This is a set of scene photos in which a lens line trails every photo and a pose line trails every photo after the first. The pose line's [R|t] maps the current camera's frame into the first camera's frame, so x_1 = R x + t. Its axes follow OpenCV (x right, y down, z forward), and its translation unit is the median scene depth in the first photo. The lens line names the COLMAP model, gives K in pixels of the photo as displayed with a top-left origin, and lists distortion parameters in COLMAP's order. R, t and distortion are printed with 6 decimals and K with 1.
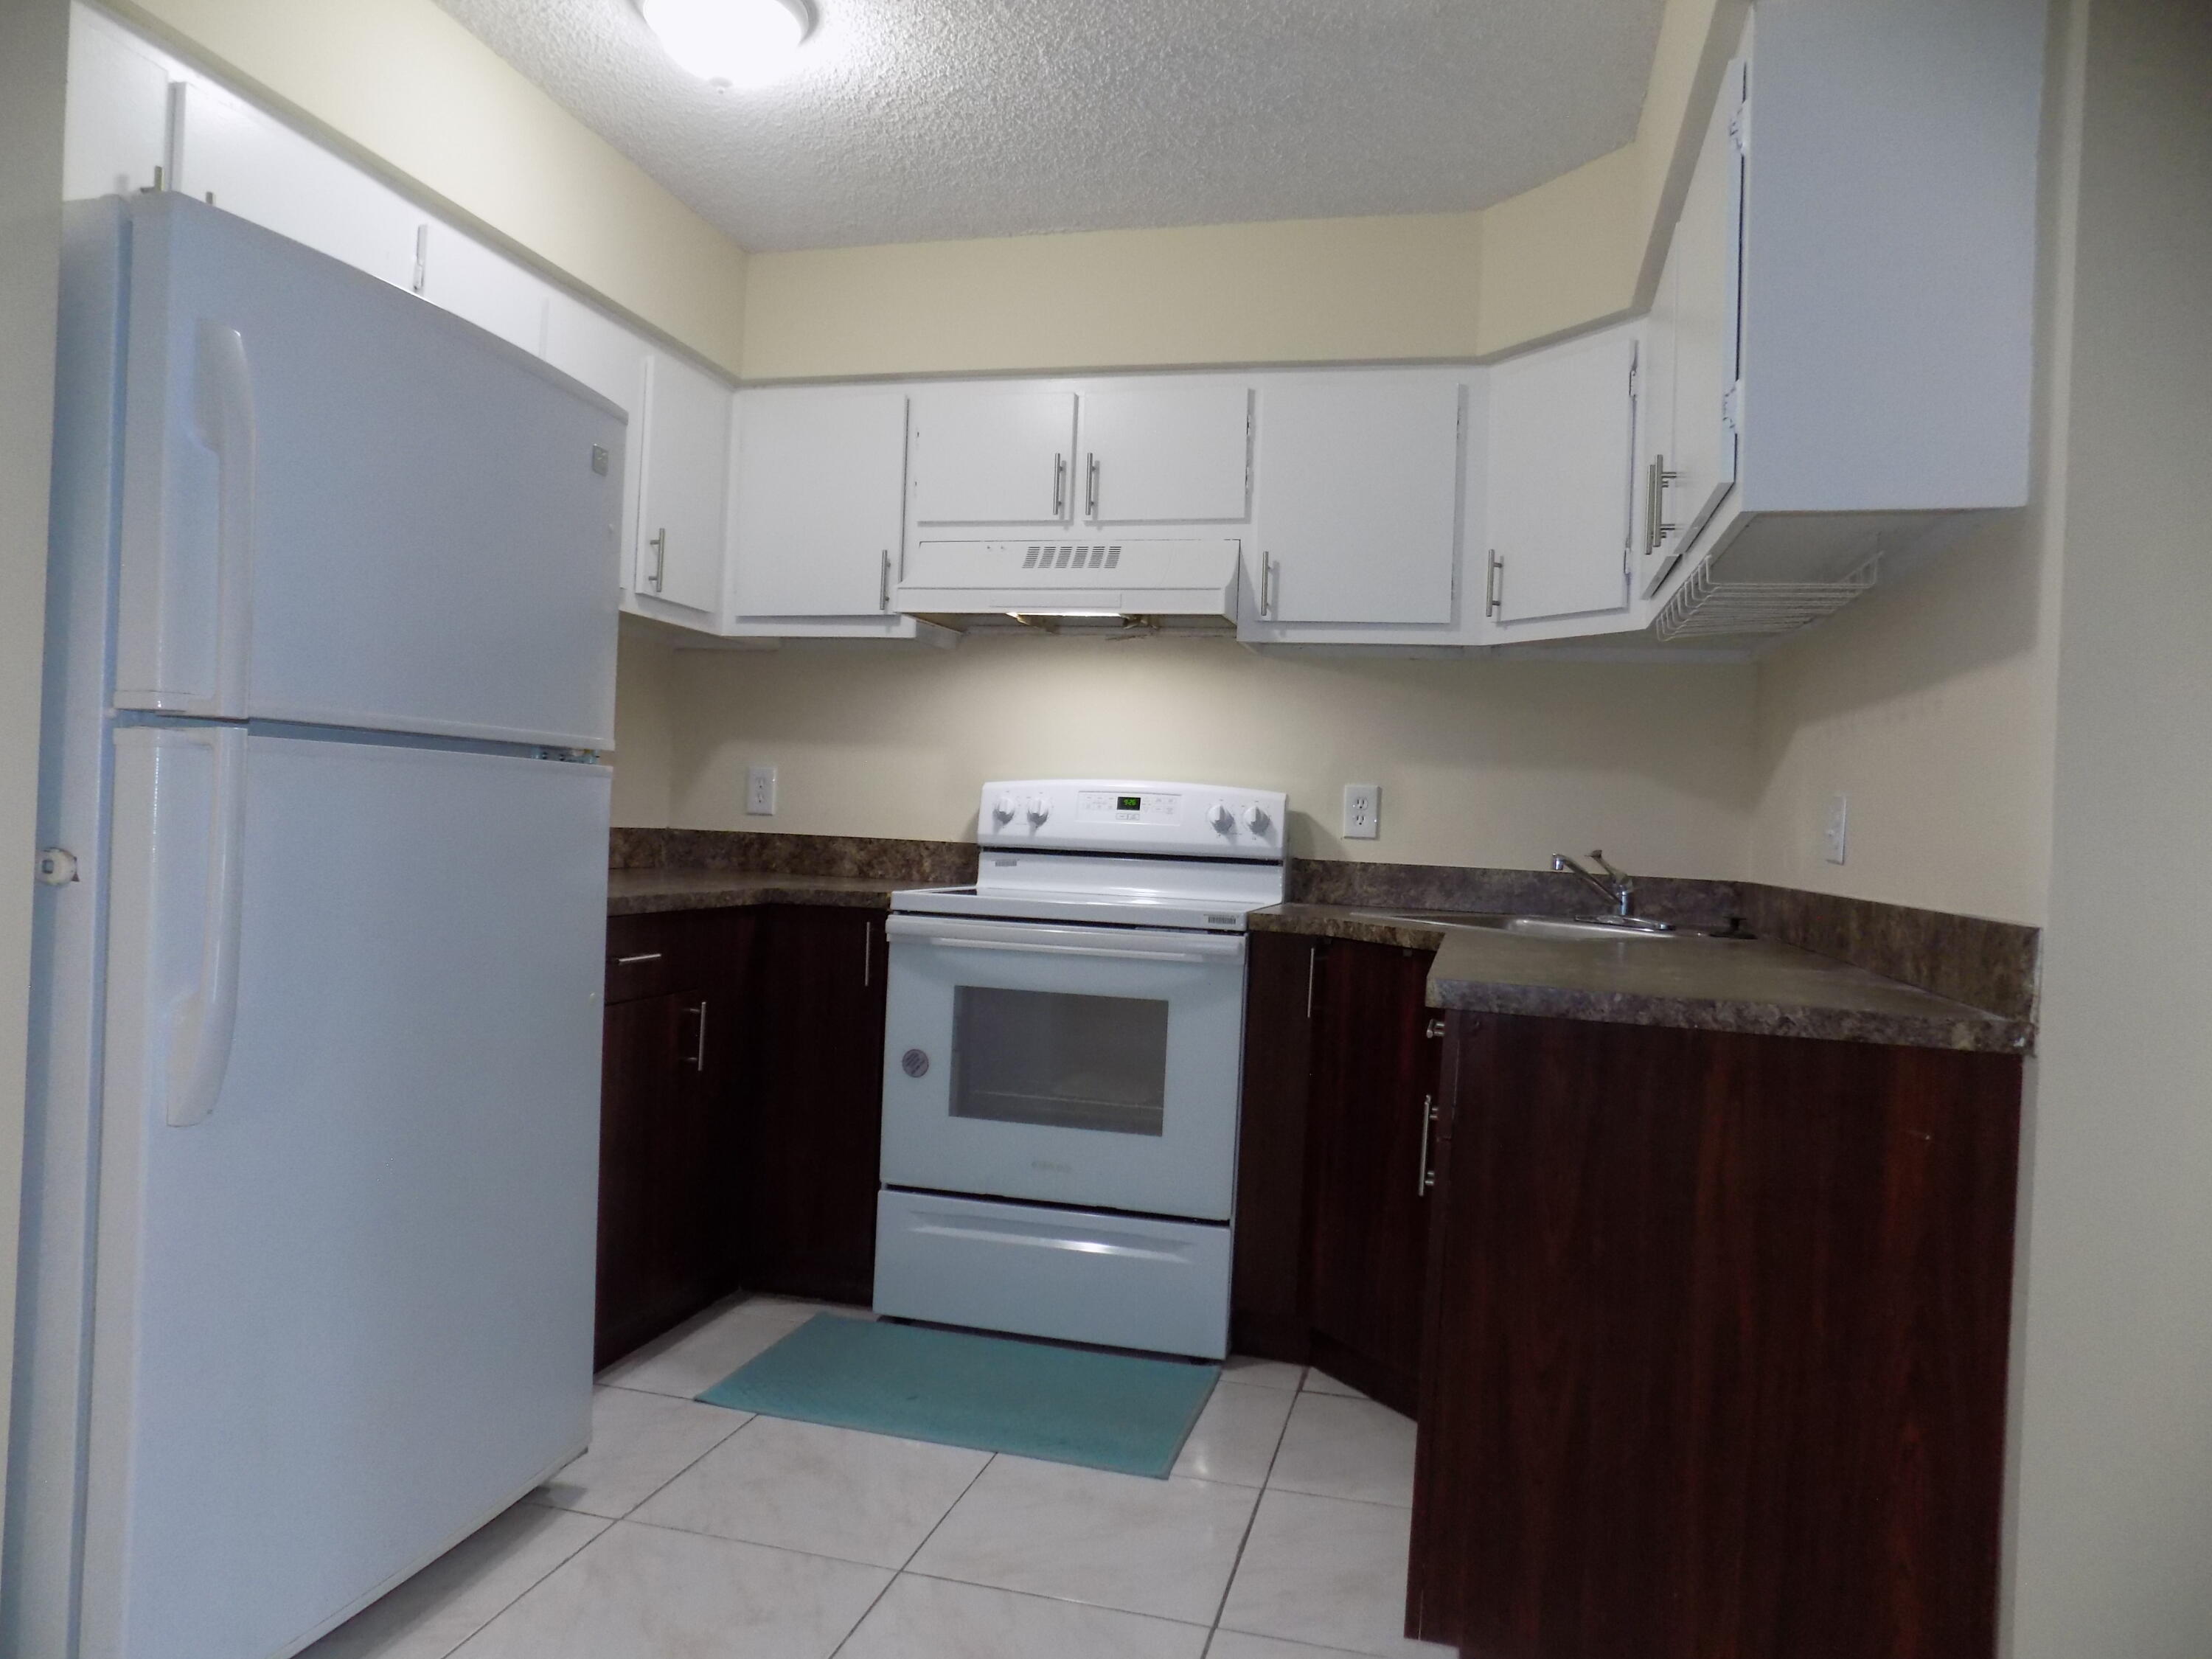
lens RADIAL K [[1491.3, 0, 1115.2], [0, 1491.3, 821.4], [0, 0, 1]] dist [-0.042005, 0.028006]
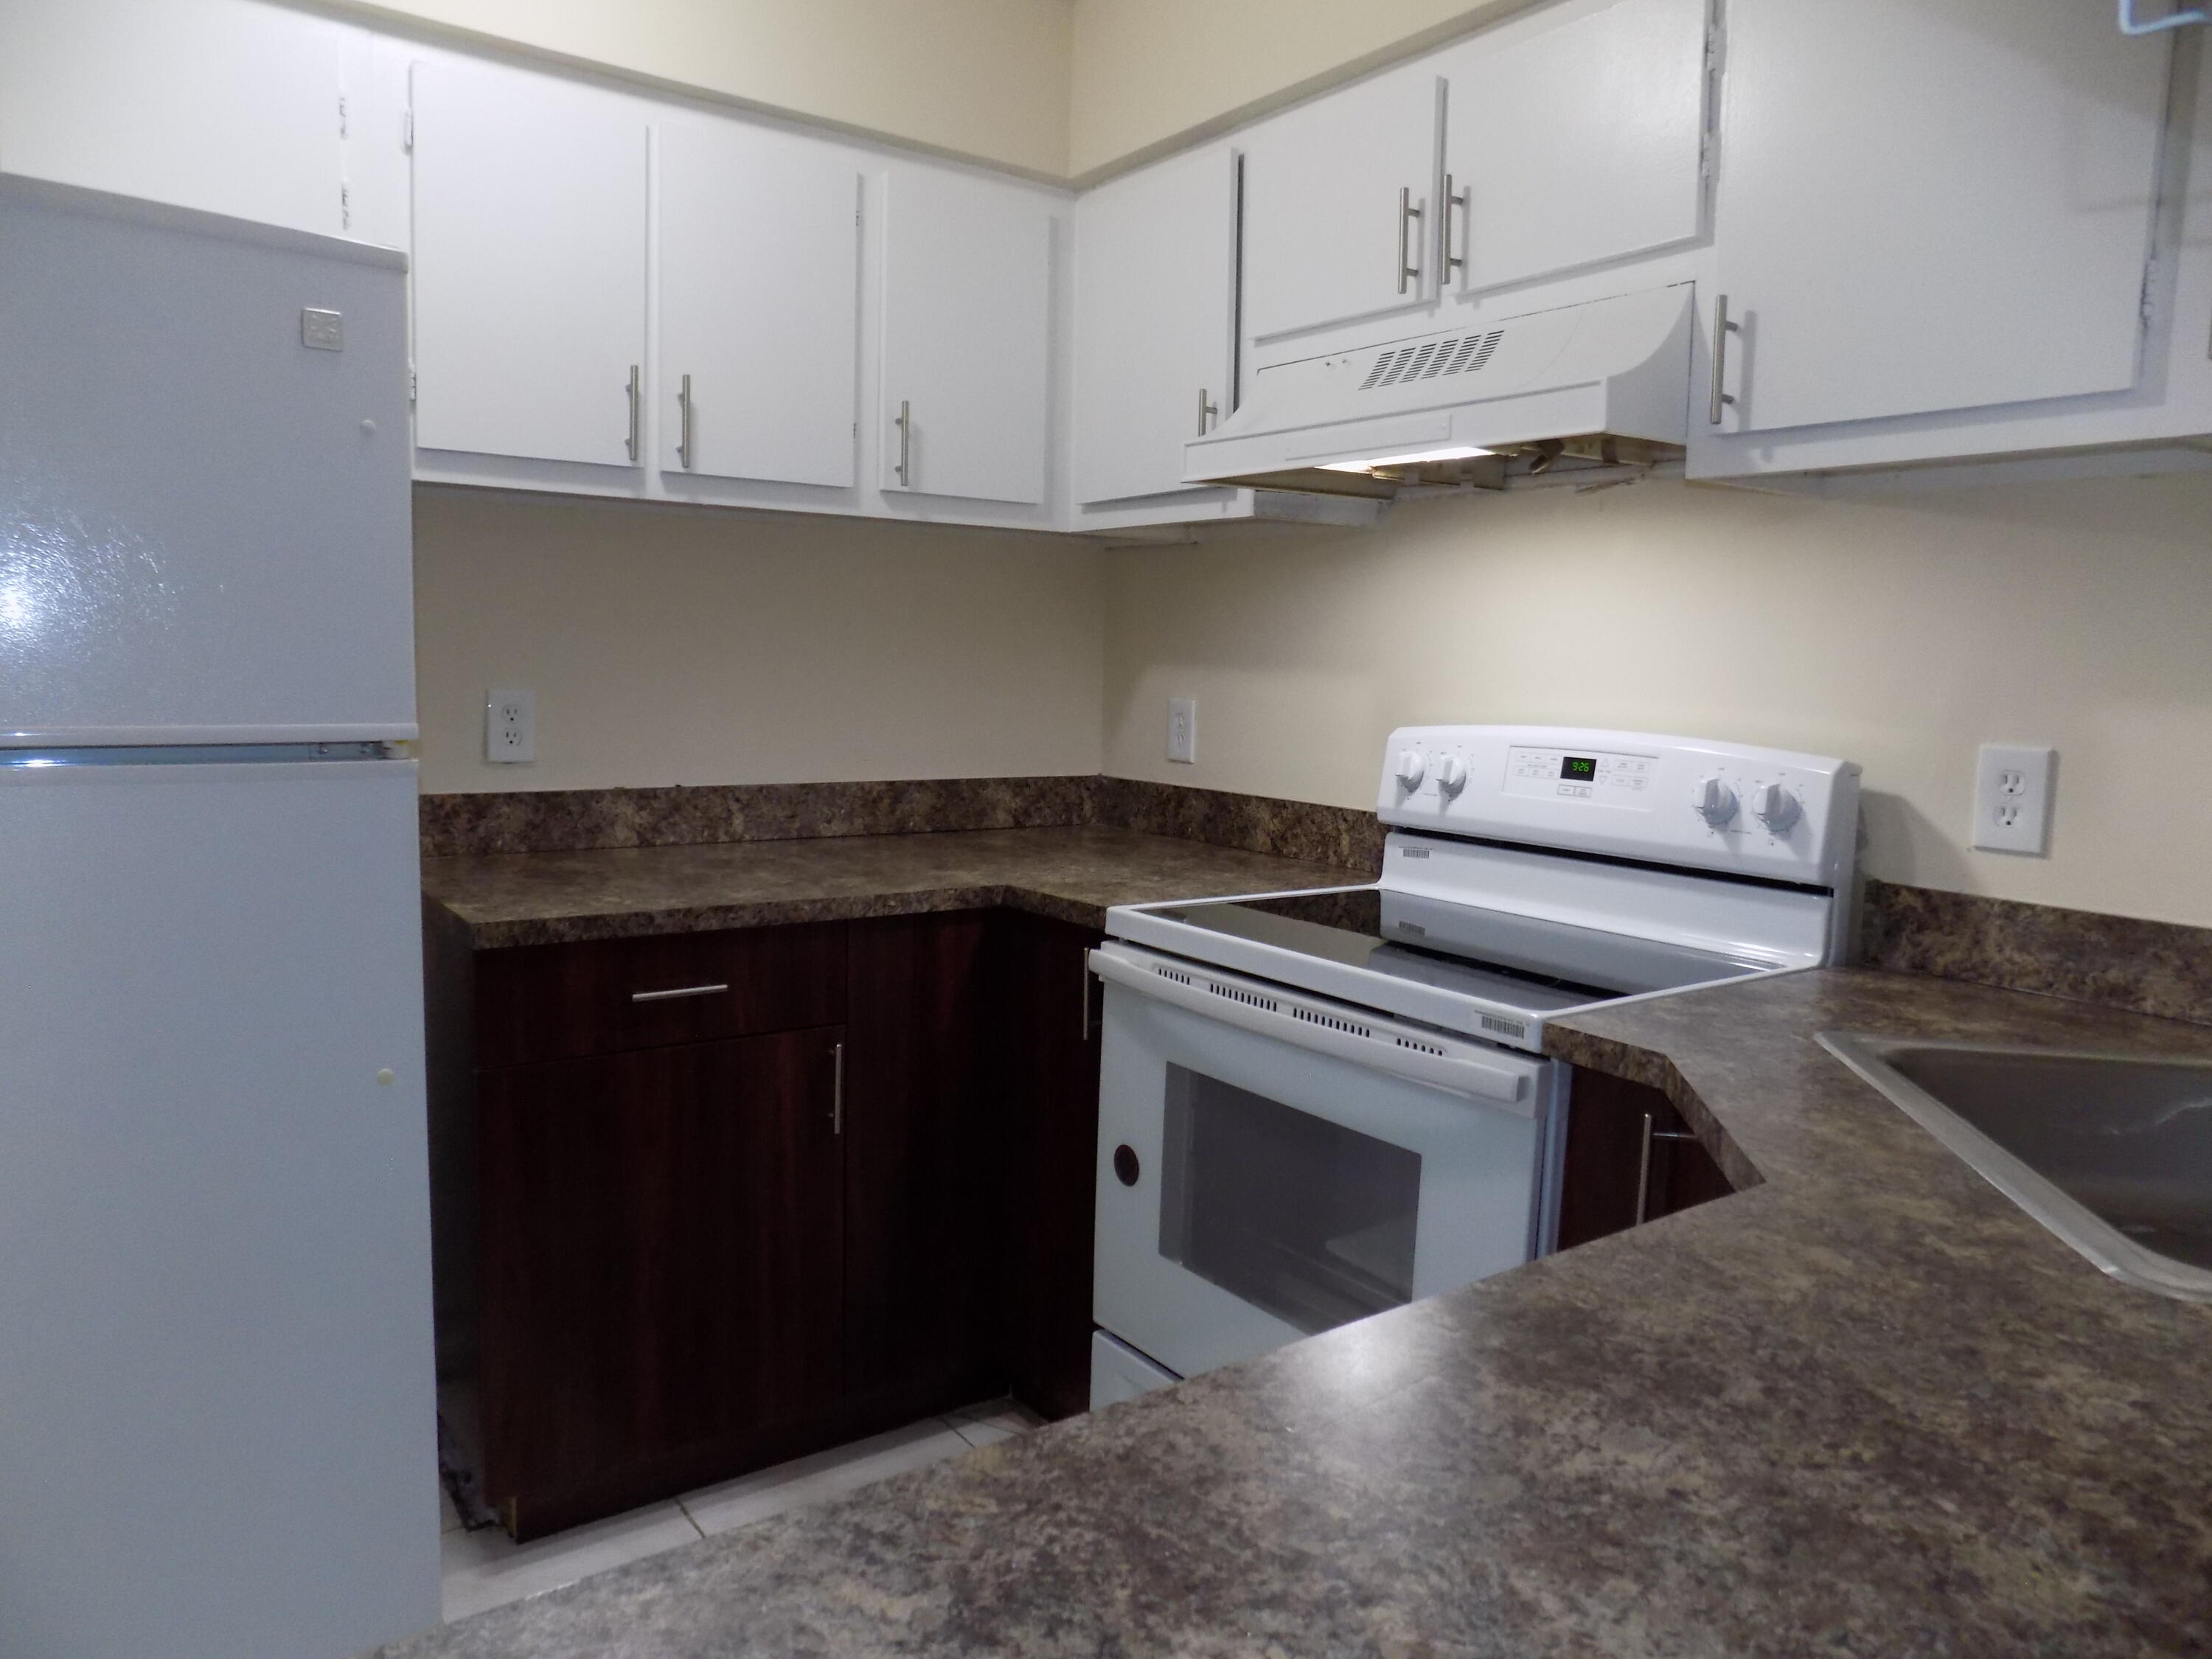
lens RADIAL K [[1491.3, 0, 1120.6], [0, 1491.3, 814.3], [0, 0, 1]] dist [-0.042005, 0.028006]
pose [[0.774009, 0.044107, -0.631636, 0.253684], [0.006685, 0.996946, 0.077807, -0.043046], [0.633139, -0.064446, 0.771351, 0.446270]]
